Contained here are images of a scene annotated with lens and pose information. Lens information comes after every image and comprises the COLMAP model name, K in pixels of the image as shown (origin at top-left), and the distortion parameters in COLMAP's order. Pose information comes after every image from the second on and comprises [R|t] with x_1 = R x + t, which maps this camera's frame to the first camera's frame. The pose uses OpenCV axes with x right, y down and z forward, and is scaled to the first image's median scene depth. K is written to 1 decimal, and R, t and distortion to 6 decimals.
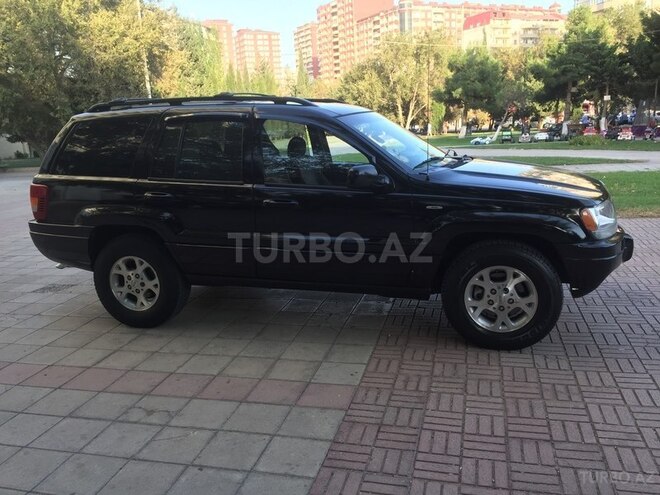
lens RADIAL K [[567.4, 0, 326.1], [0, 567.4, 244.8], [0, 0, 1]] dist [0.094626, -0.144206]
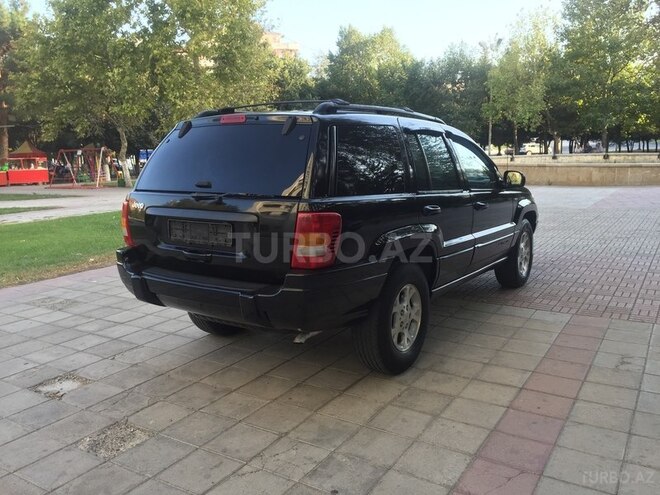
lens RADIAL K [[567.4, 0, 326.1], [0, 567.4, 244.8], [0, 0, 1]] dist [0.094626, -0.144206]
pose [[0.299882, -0.110166, 0.947594, -1.284877], [0.206542, 0.977247, 0.048250, -0.114492], [-0.931349, 0.181248, 0.315813, 0.912334]]
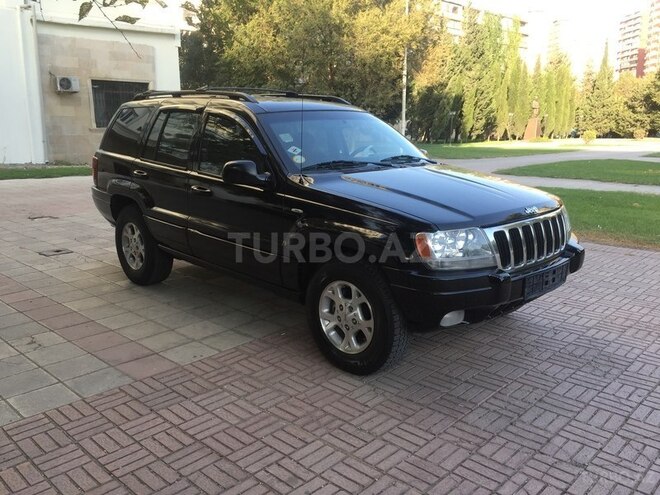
lens RADIAL K [[567.4, 0, 326.1], [0, 567.4, 244.8], [0, 0, 1]] dist [0.094626, -0.144206]
pose [[0.873894, 0.151353, -0.461953, 0.625527], [-0.146715, 0.988100, 0.046193, -0.054461], [0.463447, 0.027408, 0.885701, 0.145145]]
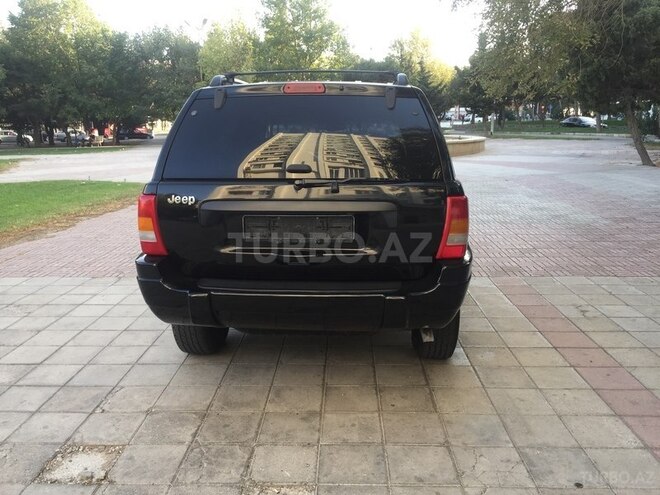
lens RADIAL K [[567.4, 0, 326.1], [0, 567.4, 244.8], [0, 0, 1]] dist [0.094626, -0.144206]
pose [[-0.218667, -0.146054, 0.964807, -1.204732], [0.228258, 0.953648, 0.196098, -0.234584], [-0.948727, 0.263106, -0.175194, 1.433916]]
